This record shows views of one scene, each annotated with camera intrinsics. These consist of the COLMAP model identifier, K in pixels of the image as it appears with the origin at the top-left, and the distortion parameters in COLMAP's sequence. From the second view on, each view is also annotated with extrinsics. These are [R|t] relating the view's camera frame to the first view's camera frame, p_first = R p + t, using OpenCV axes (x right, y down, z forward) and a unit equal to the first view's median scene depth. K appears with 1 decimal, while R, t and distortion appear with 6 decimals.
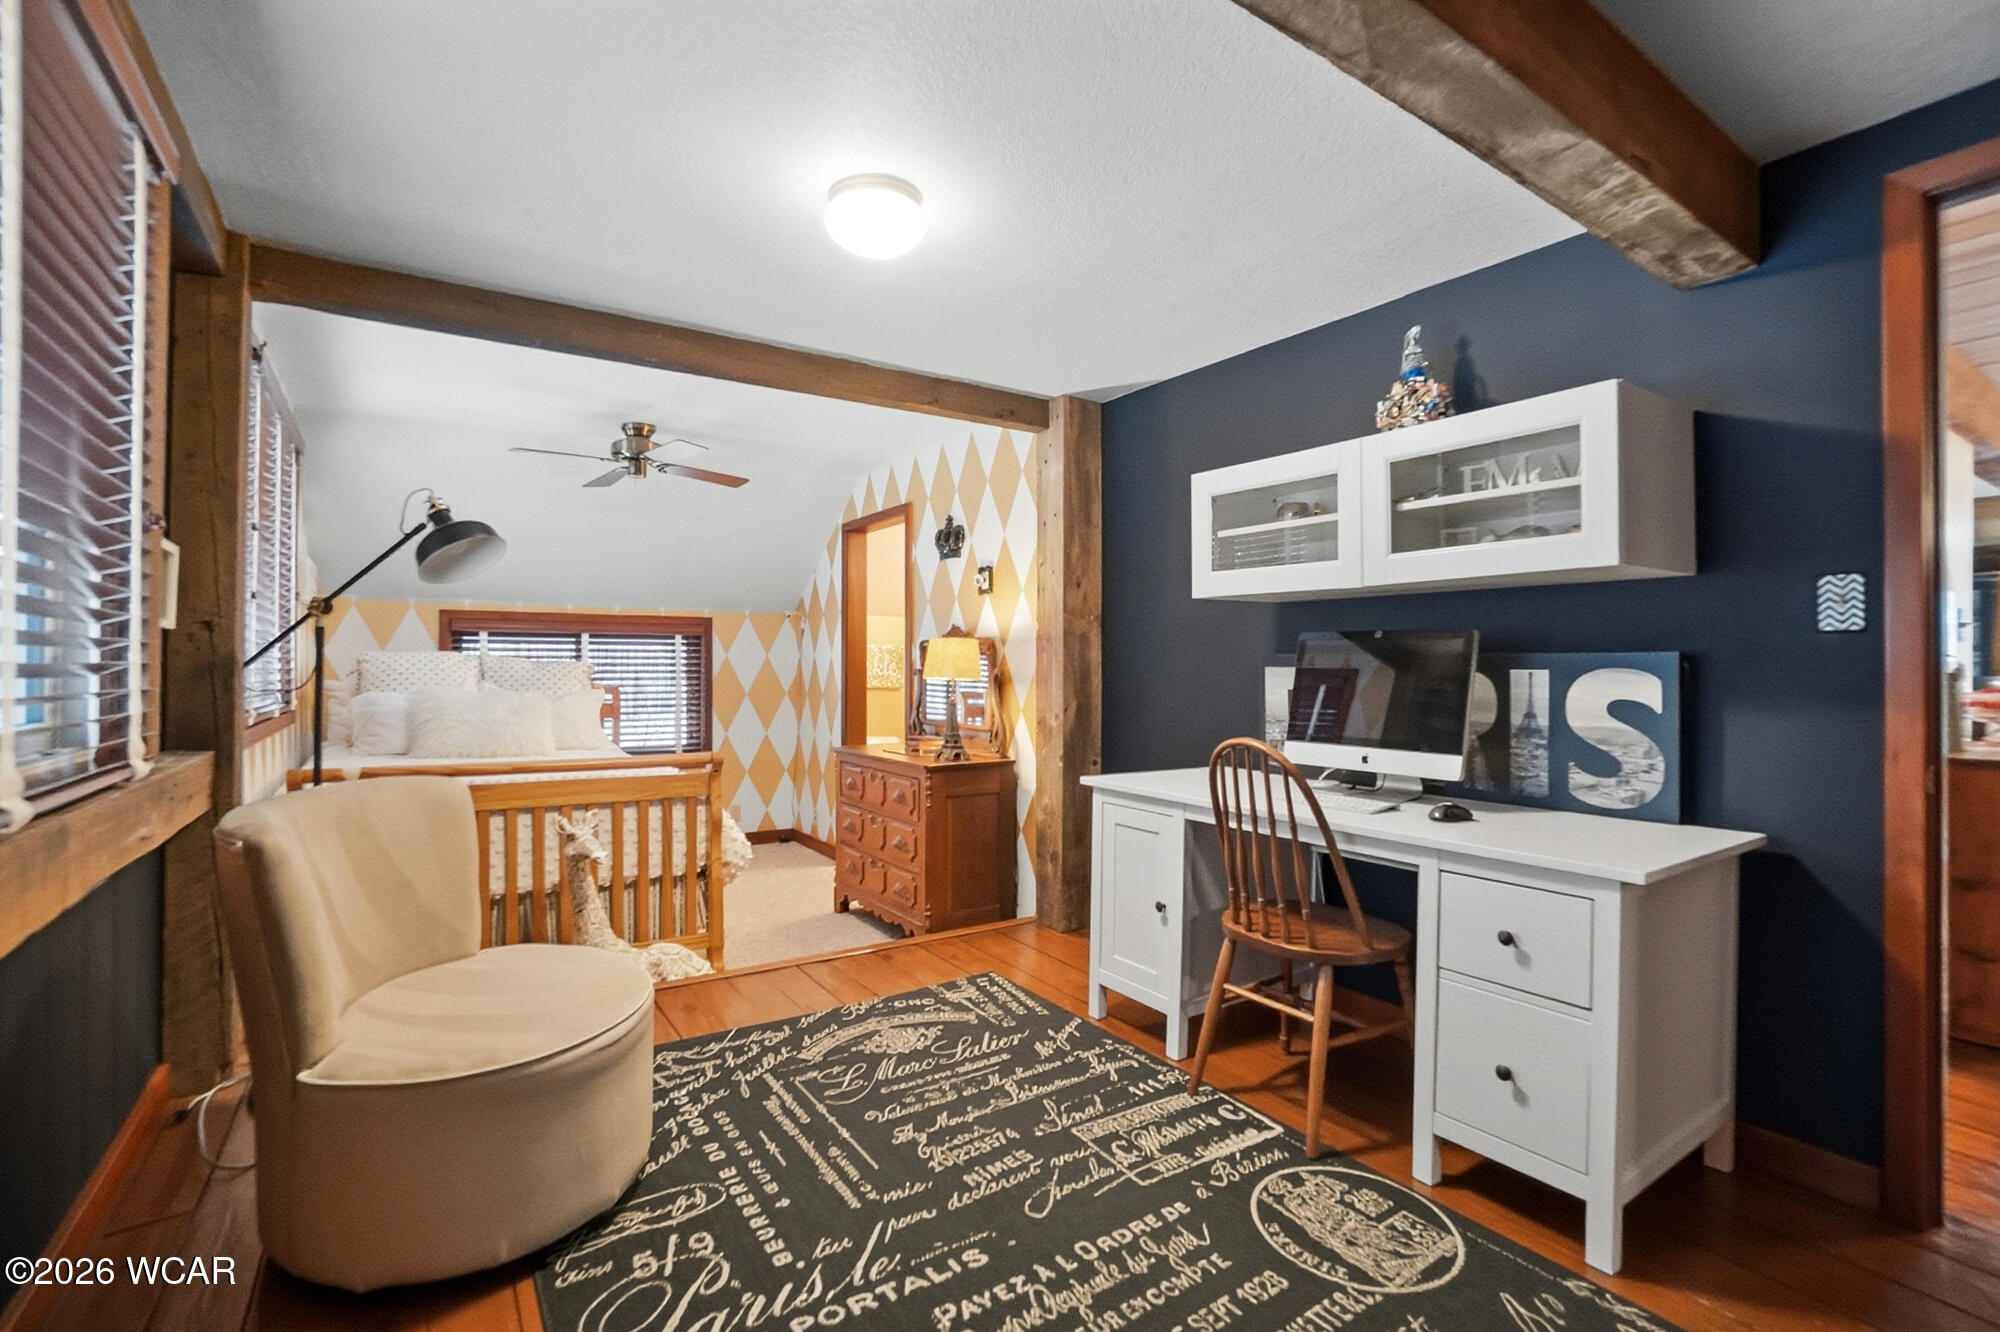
lens RADIAL K [[900.0, 0, 993.1], [0, 900.0, 682.0], [0, 0, 1]] dist [-0.059735, 0.021338]
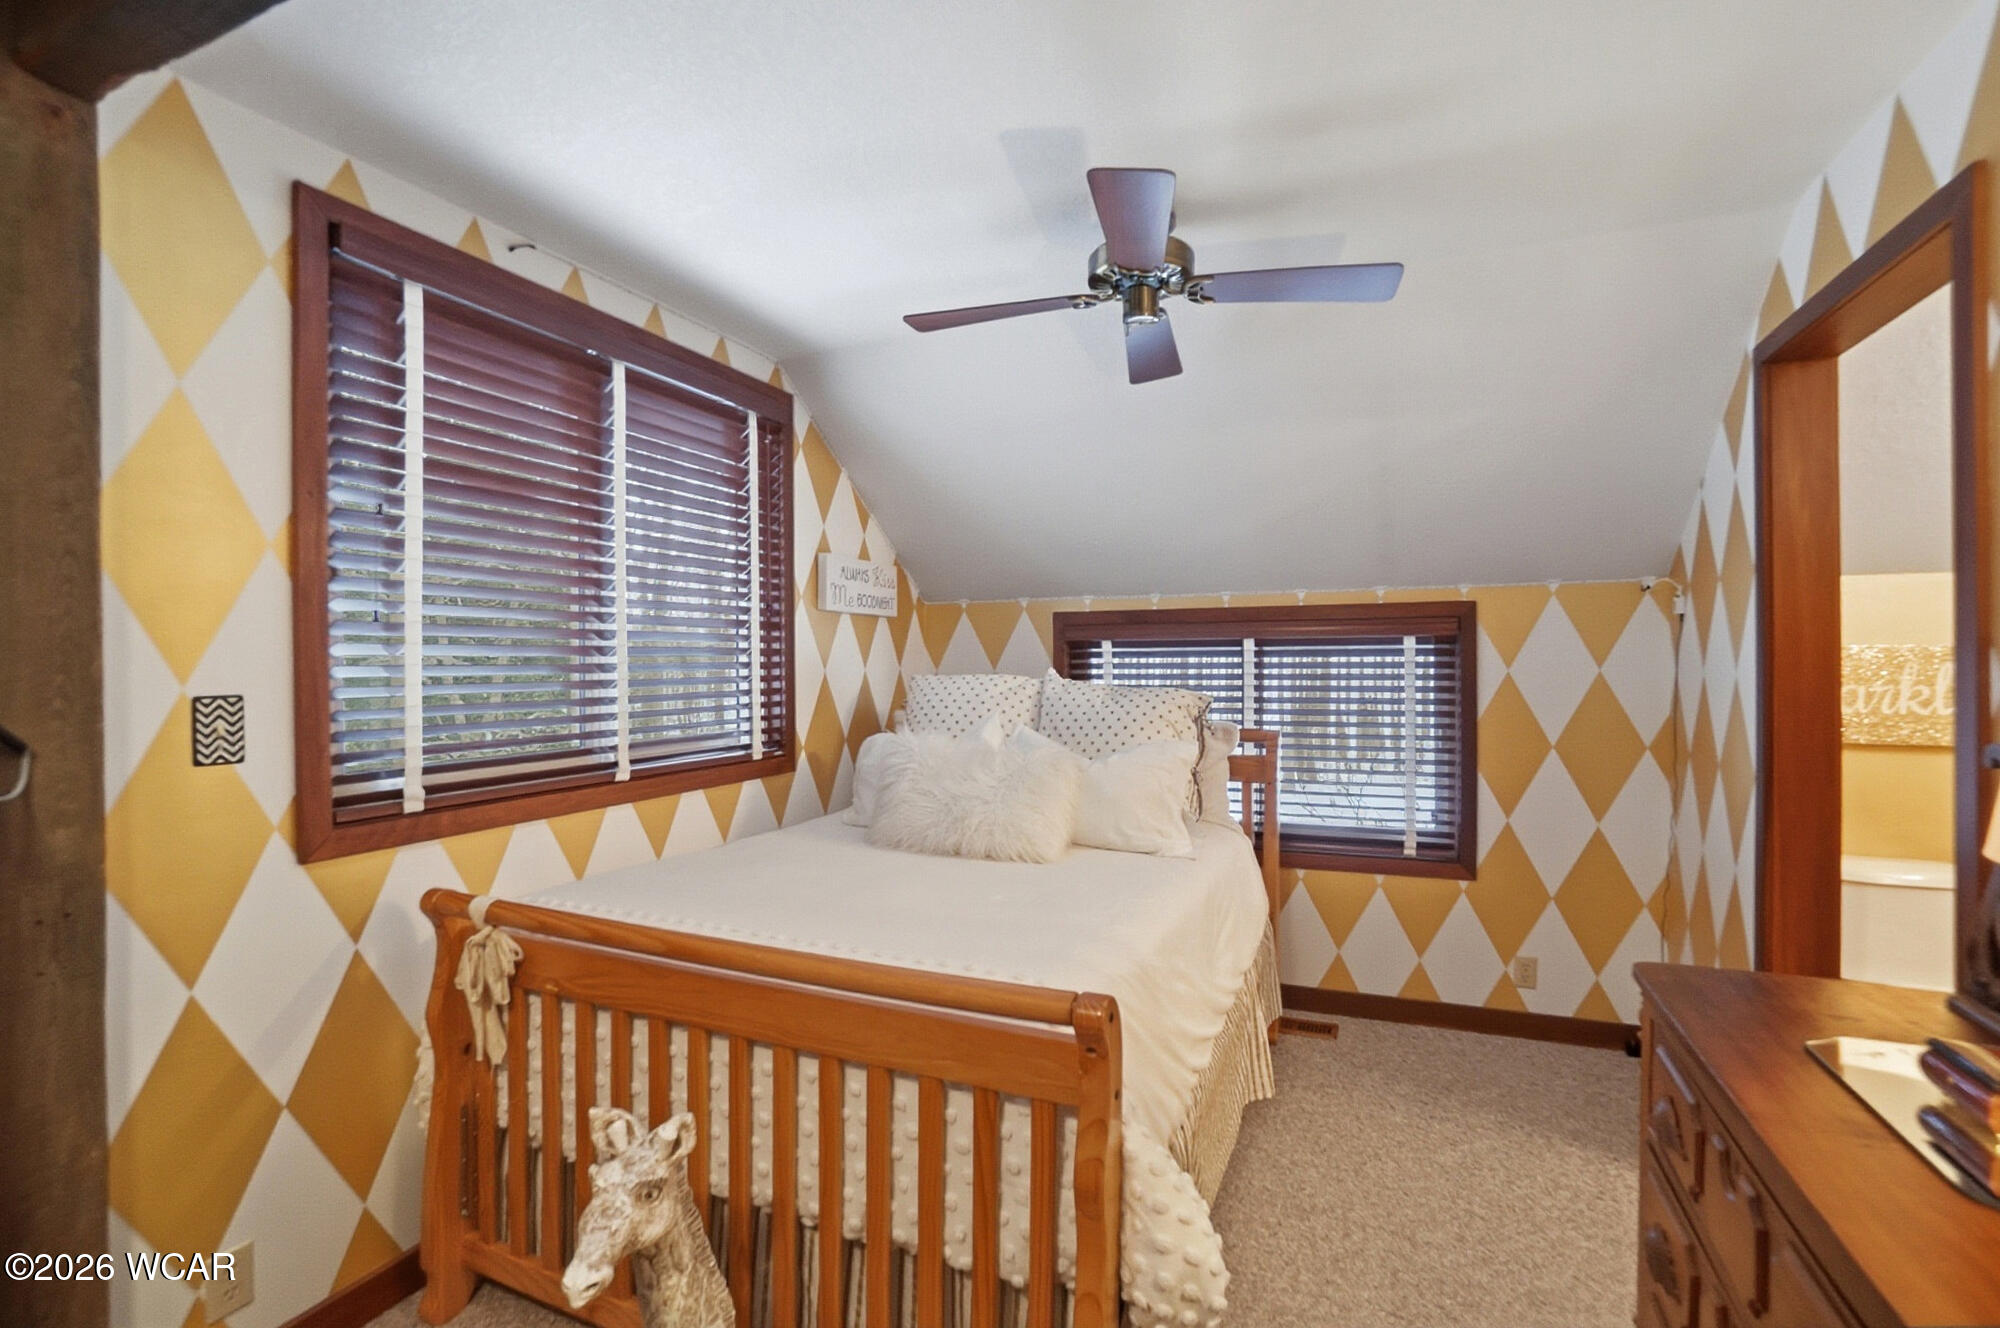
lens RADIAL K [[900.0, 0, 993.1], [0, 900.0, 680.0], [0, 0, 1]] dist [-0.059735, 0.021338]
pose [[0.552727, 0.003642, -0.833354, -0.030777], [-0.007770, 0.999970, -0.000784, -0.022220], [0.833326, 0.006909, 0.552739, 0.468556]]
